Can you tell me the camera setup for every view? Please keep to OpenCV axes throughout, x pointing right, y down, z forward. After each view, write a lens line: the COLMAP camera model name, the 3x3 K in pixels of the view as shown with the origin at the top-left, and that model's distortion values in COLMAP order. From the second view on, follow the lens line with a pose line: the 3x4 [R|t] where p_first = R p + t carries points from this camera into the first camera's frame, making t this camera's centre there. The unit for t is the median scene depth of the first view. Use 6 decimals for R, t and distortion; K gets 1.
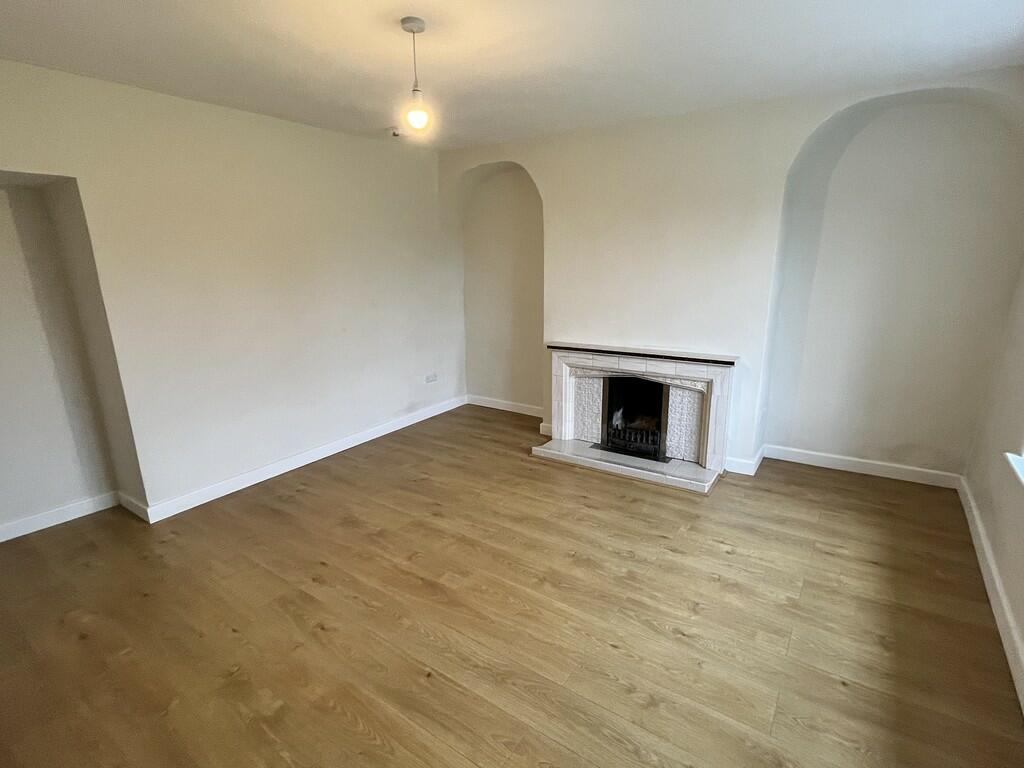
lens RADIAL K [[495.9, 0, 511.4], [0, 495.9, 388.4], [0, 0, 1]] dist [-0.006214, -0.000898]
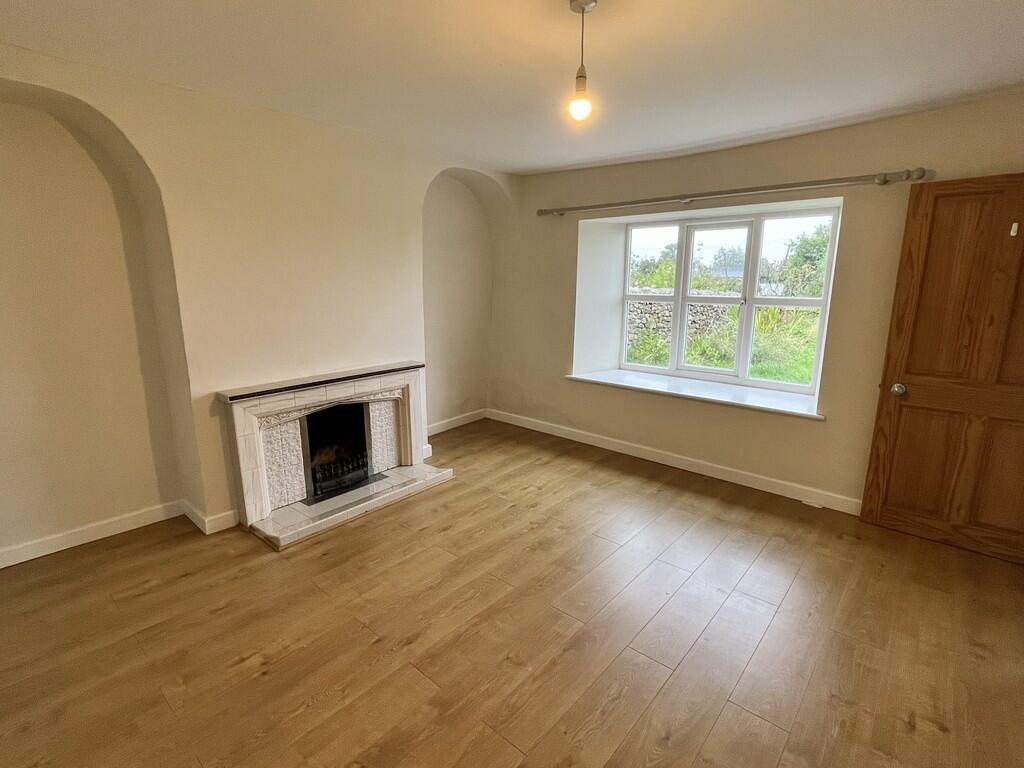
lens RADIAL K [[495.9, 0, 511.9], [0, 495.9, 380.1], [0, 0, 1]] dist [-0.006214, -0.000898]
pose [[0.122819, -0.186470, 0.974754, -0.648119], [0.245014, 0.957483, 0.152294, -0.139732], [-0.961709, 0.220124, 0.163285, 0.601669]]
